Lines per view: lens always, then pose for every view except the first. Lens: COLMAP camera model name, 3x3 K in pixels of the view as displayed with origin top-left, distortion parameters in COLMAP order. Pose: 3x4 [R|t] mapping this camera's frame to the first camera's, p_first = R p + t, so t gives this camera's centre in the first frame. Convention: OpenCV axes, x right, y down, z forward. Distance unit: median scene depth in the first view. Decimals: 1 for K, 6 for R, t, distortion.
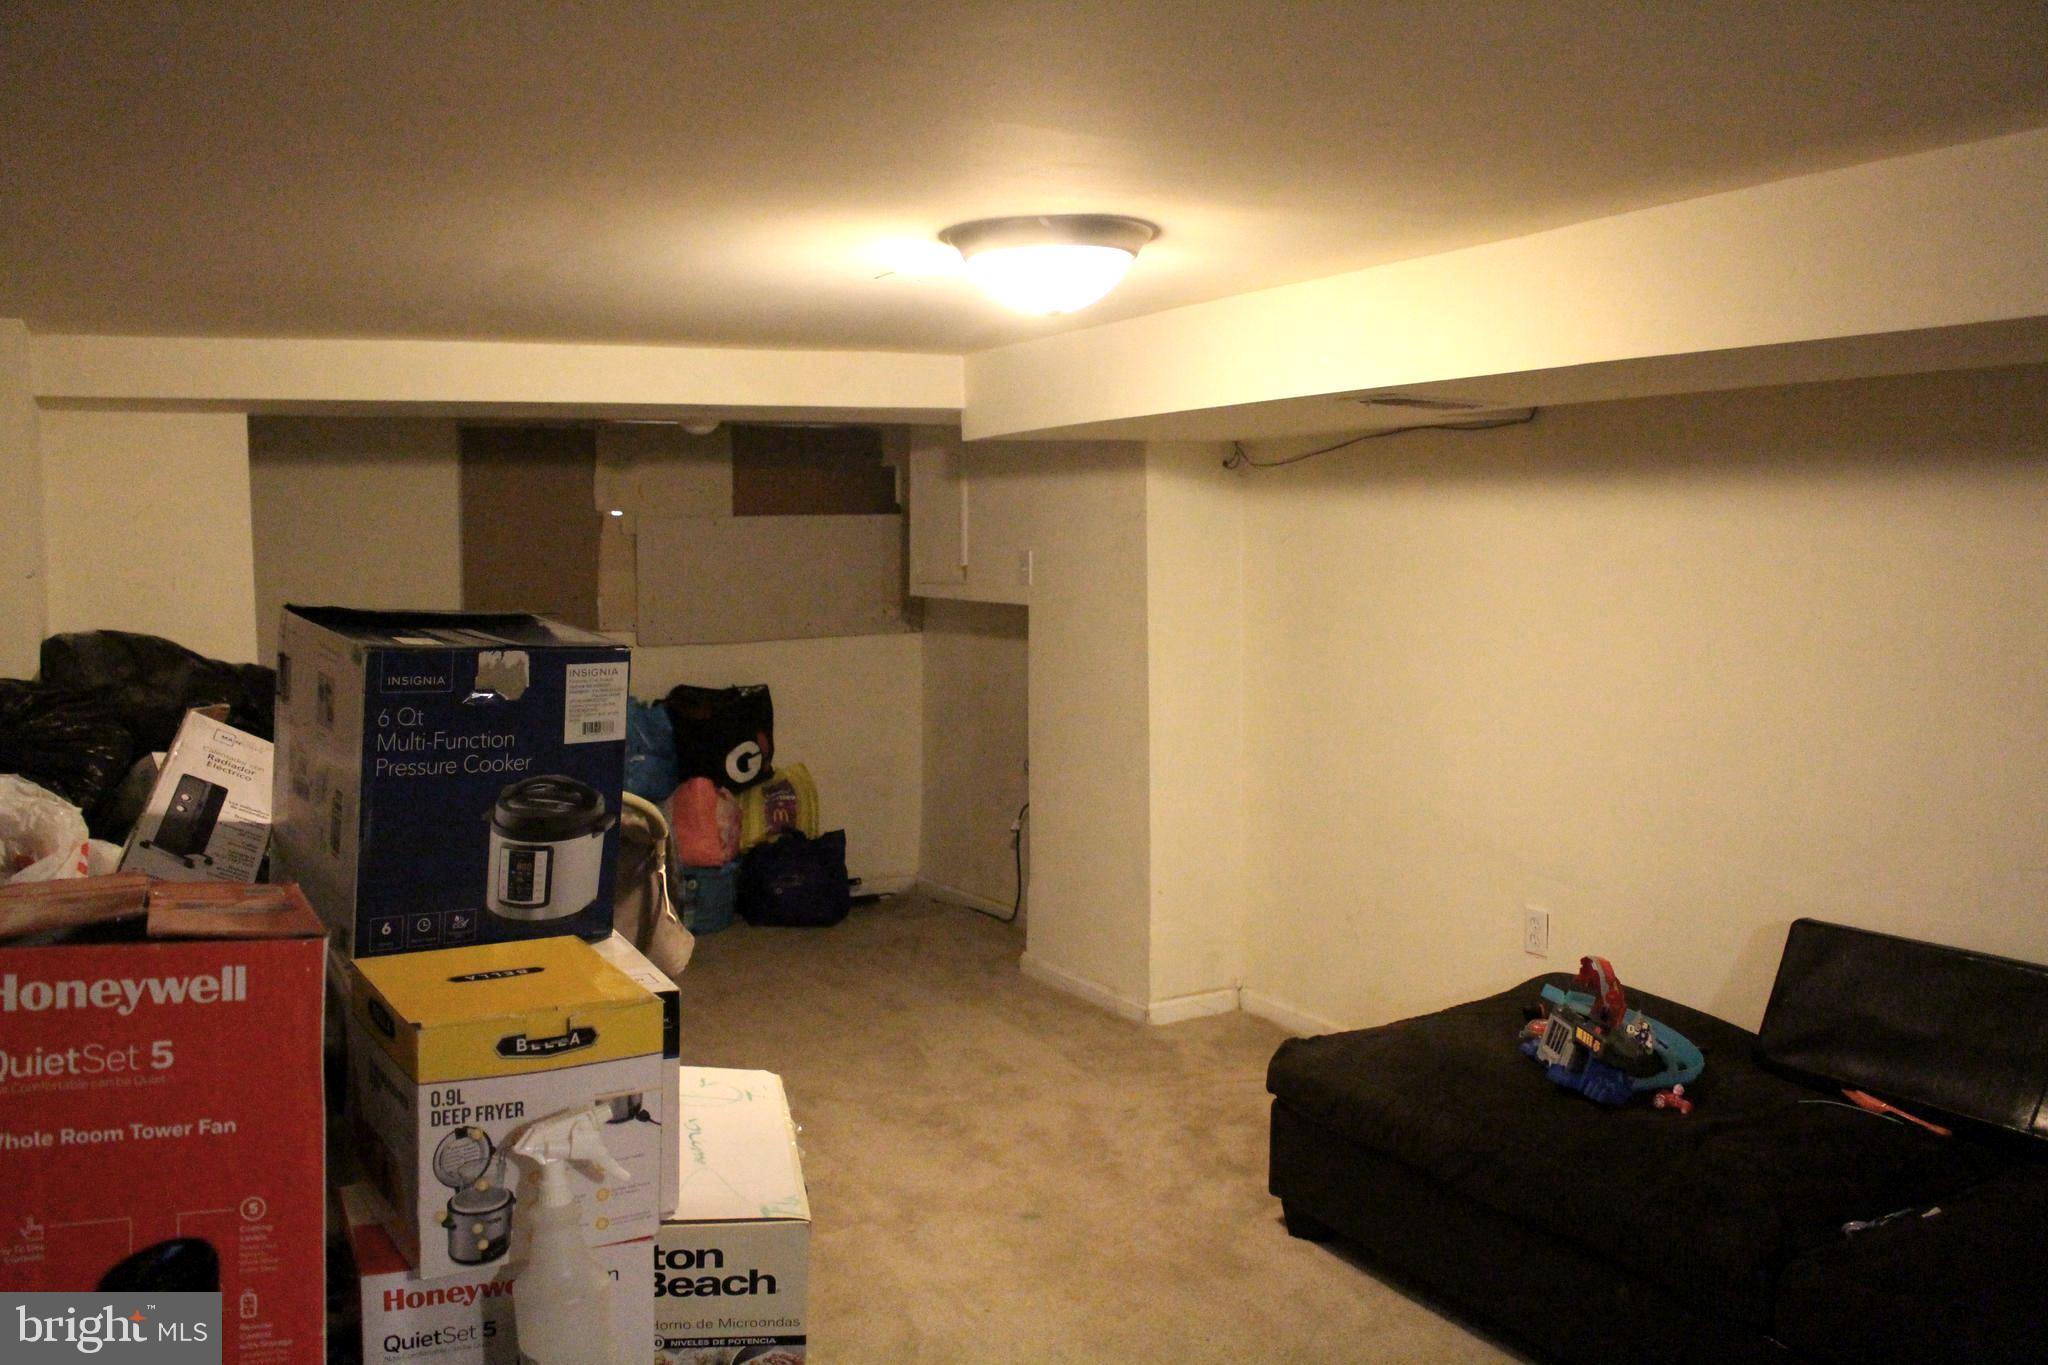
lens RADIAL K [[1673.1, 0, 1022.9], [0, 1673.1, 642.1], [0, 0, 1]] dist [-0.157383, 0.118728]
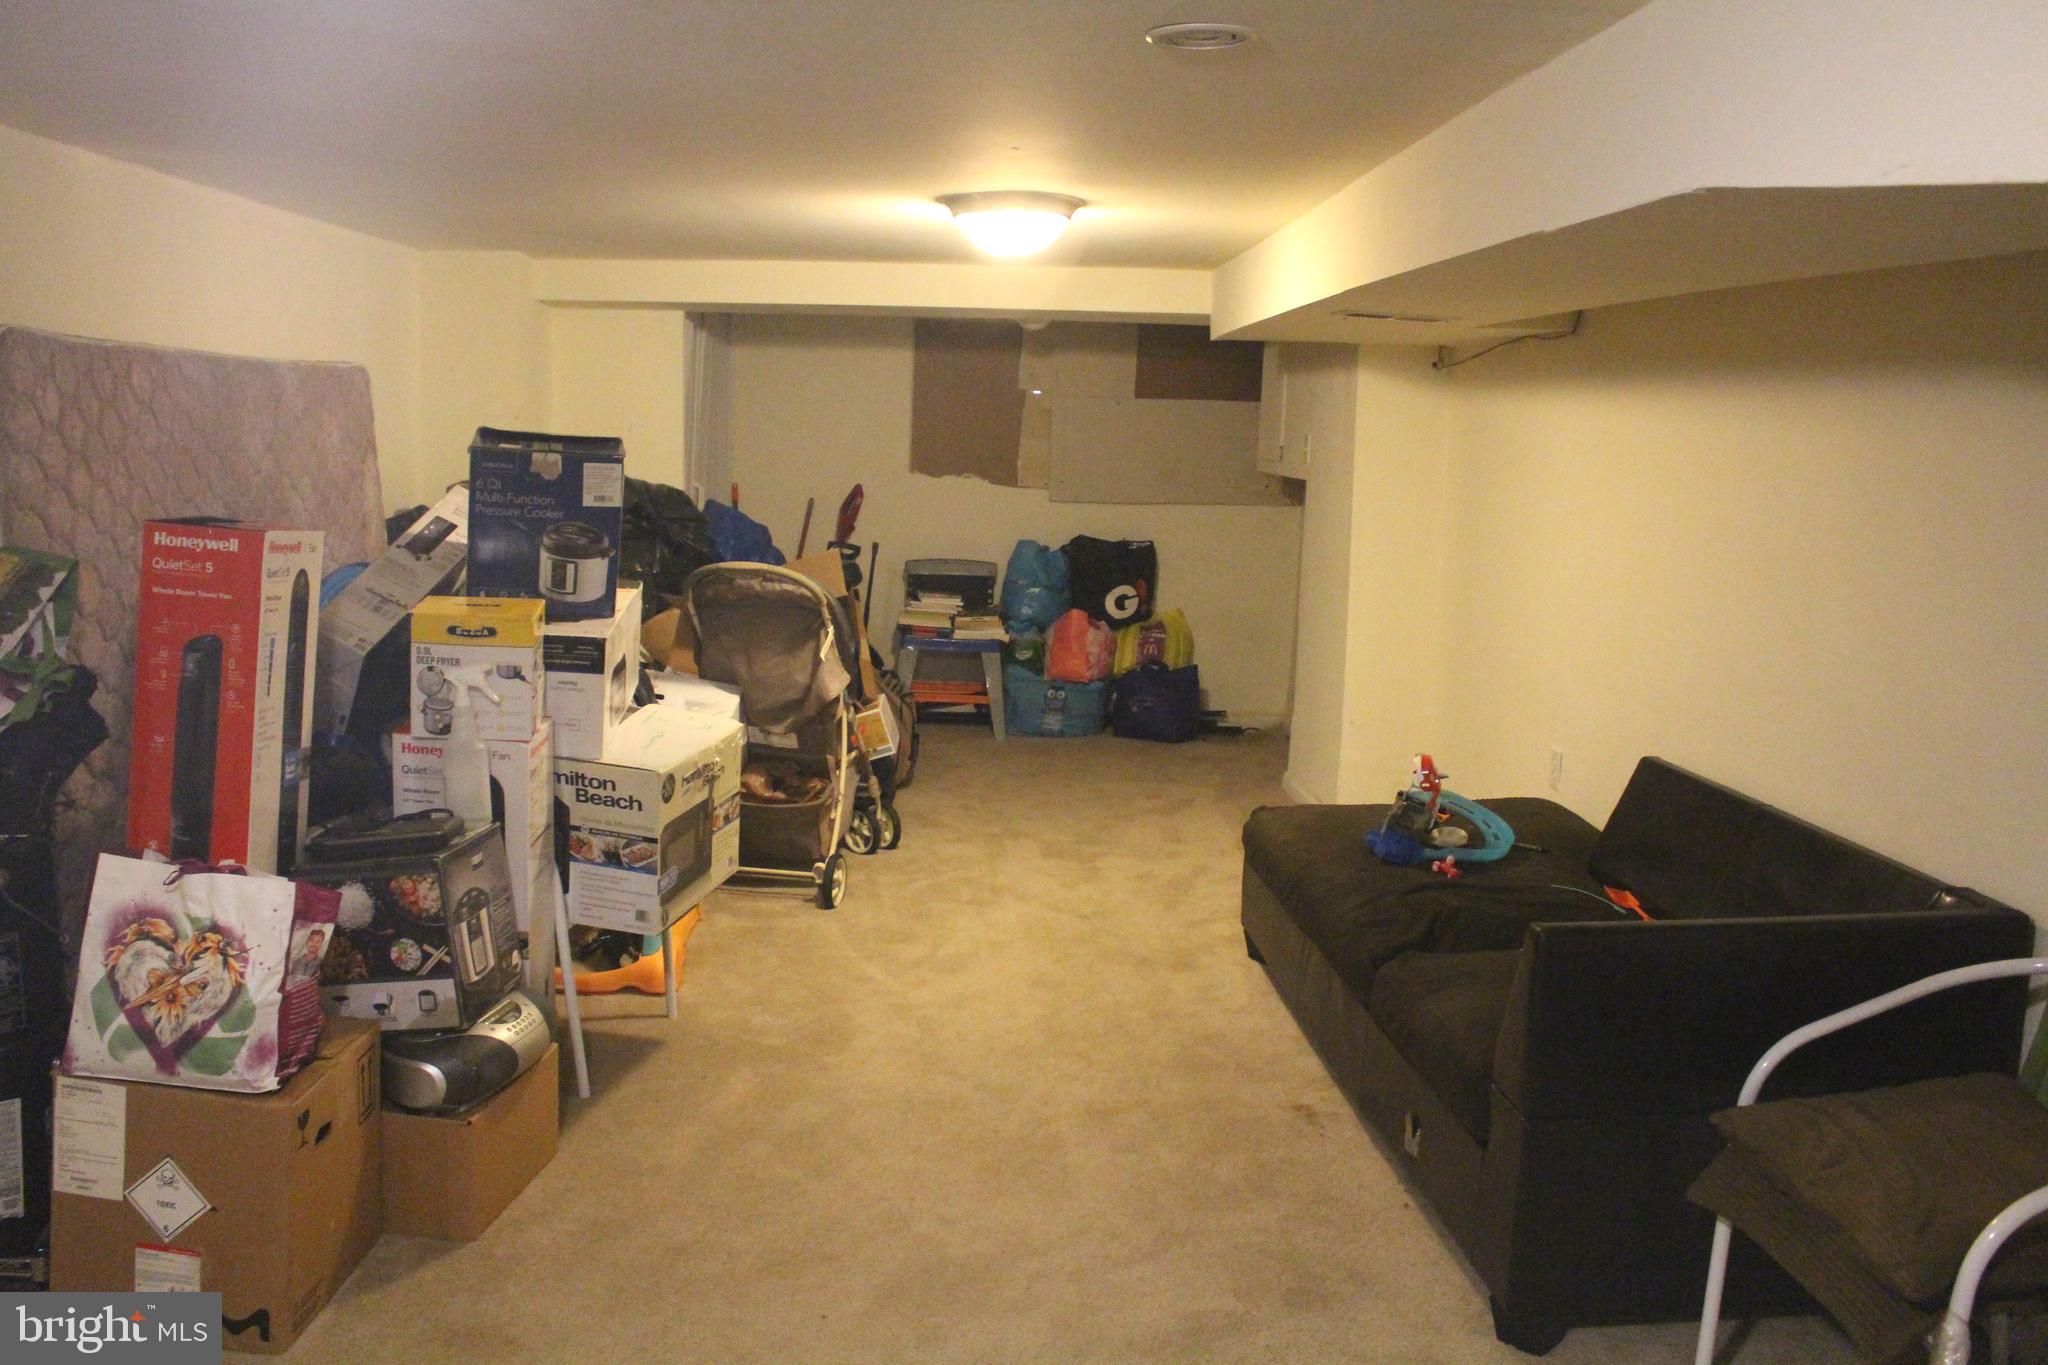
lens RADIAL K [[1673.1, 0, 1022.9], [0, 1673.1, 642.1], [0, 0, 1]] dist [-0.157383, 0.118728]
pose [[0.908430, 0.089407, -0.408365, 0.616155], [-0.062978, 0.994982, 0.077744, 0.025409], [0.413267, -0.044907, 0.909502, -0.316233]]
